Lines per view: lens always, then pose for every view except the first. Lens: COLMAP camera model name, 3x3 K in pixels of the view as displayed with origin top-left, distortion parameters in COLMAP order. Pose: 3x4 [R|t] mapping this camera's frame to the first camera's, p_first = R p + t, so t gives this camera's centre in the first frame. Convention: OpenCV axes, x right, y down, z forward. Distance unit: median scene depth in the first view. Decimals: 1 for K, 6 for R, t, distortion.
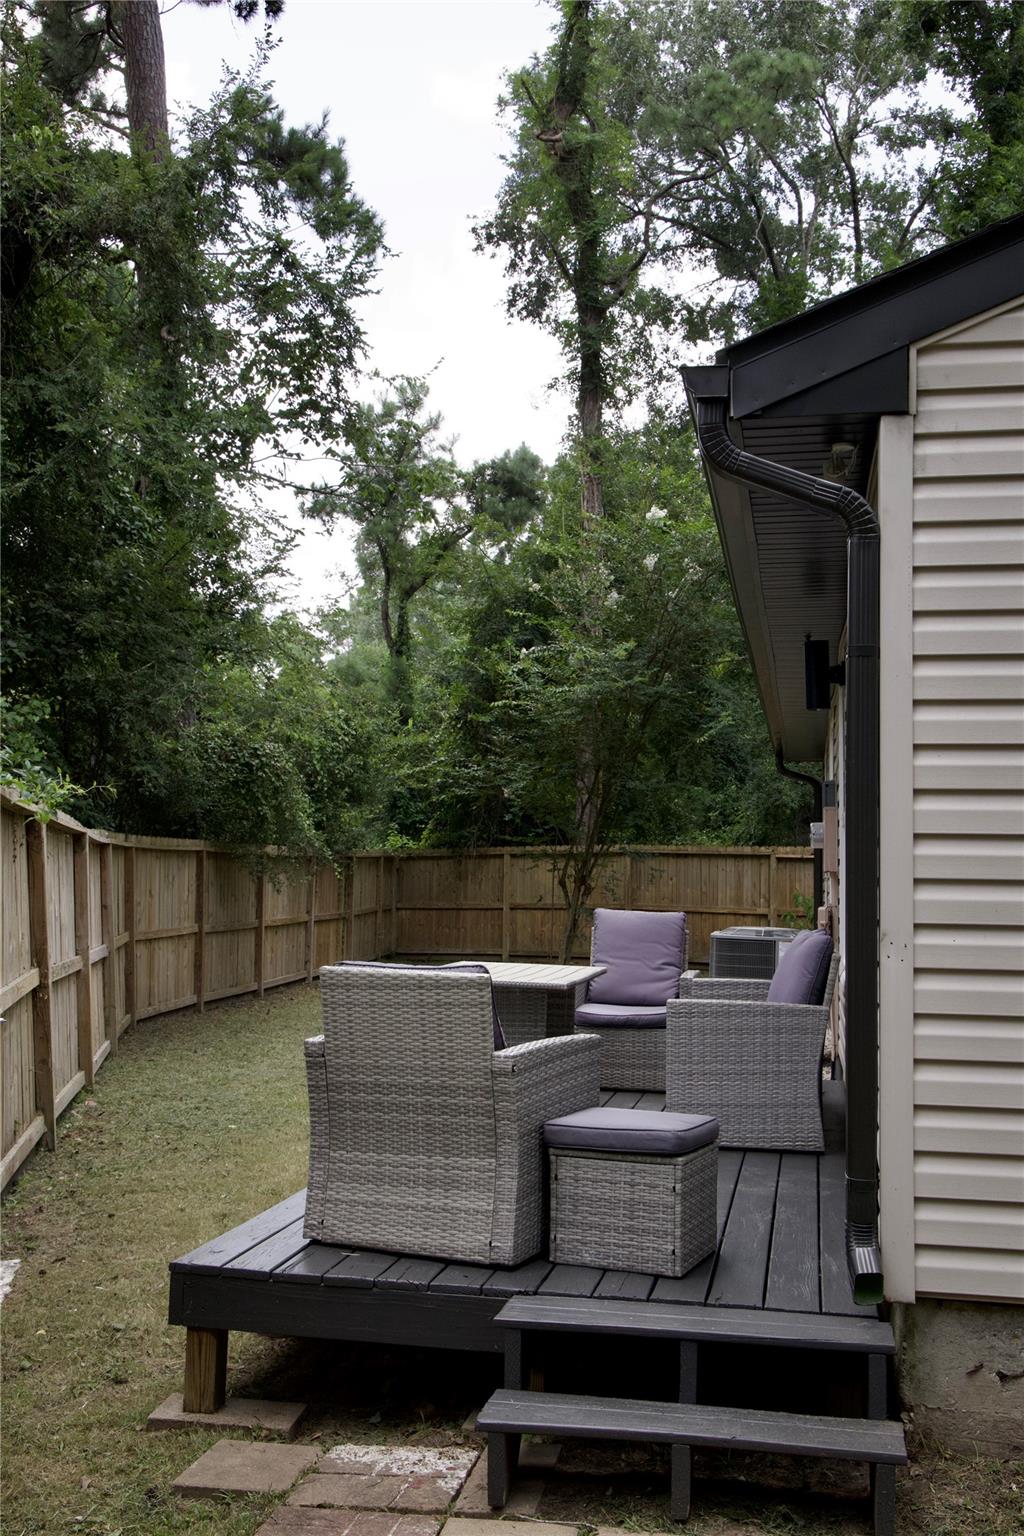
lens RADIAL K [[1668.8, 0, 518.2], [0, 1668.8, 768.6], [0, 0, 1]] dist [-0.019465, 0.000000]
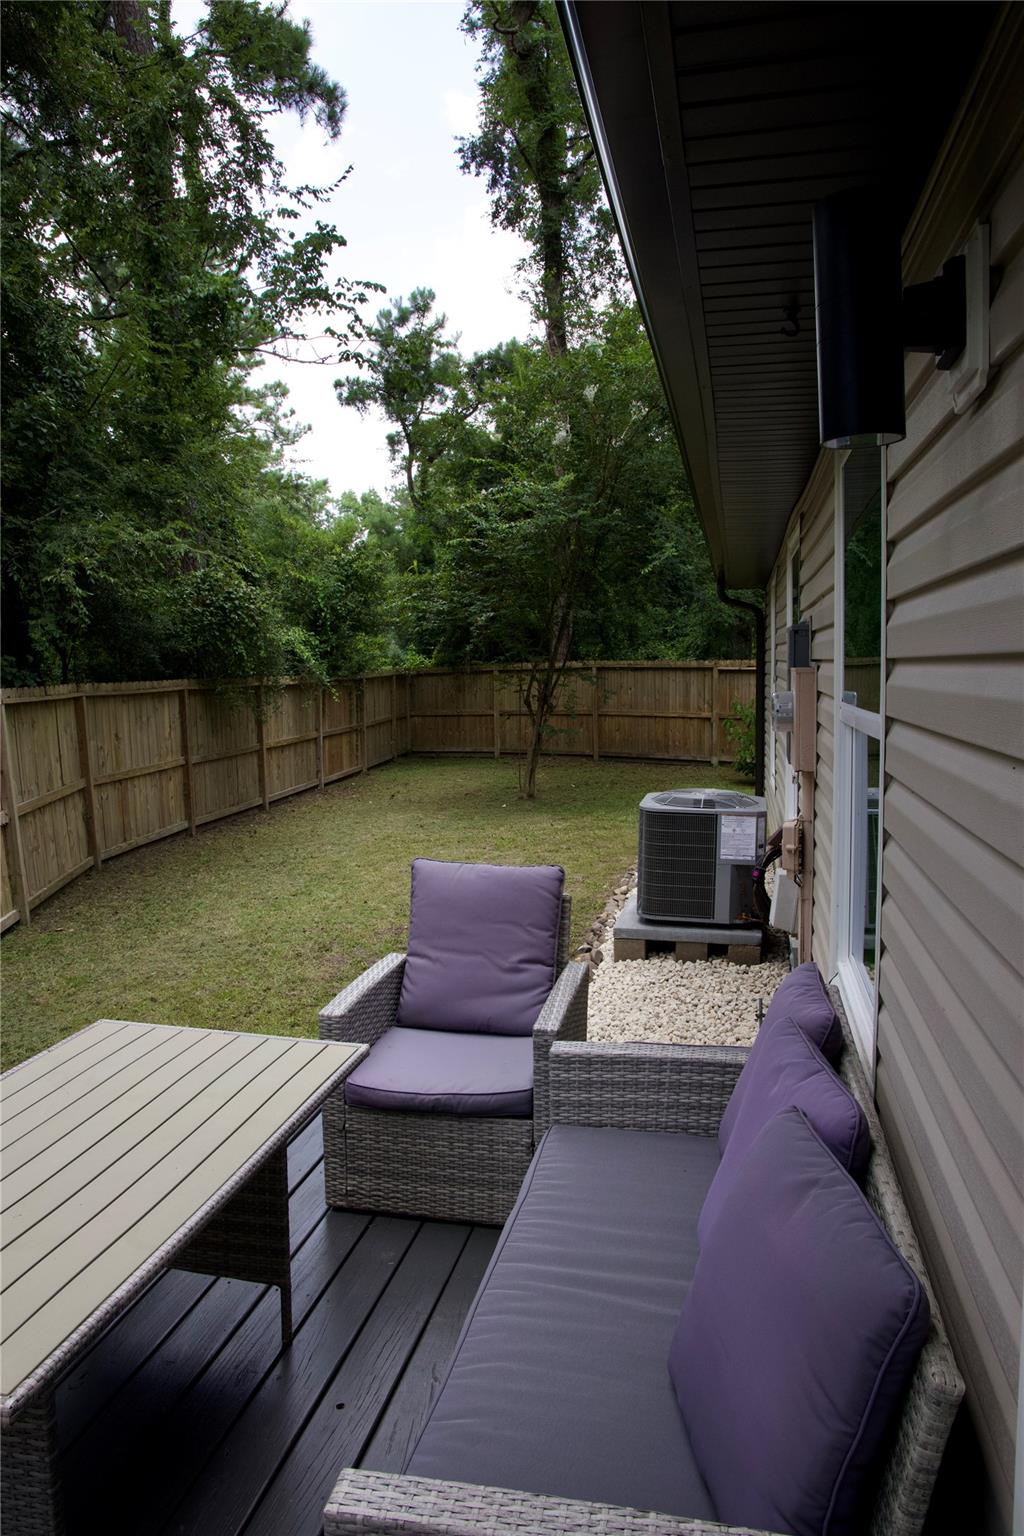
lens RADIAL K [[1095.7, 0, 497.9], [0, 1095.7, 765.4], [0, 0, 1]] dist [-0.085172, 0.033547]
pose [[0.998572, -0.024718, -0.047369, 0.034087], [0.031724, 0.987658, 0.153377, -0.002989], [0.042993, -0.154661, 0.987032, 0.220480]]
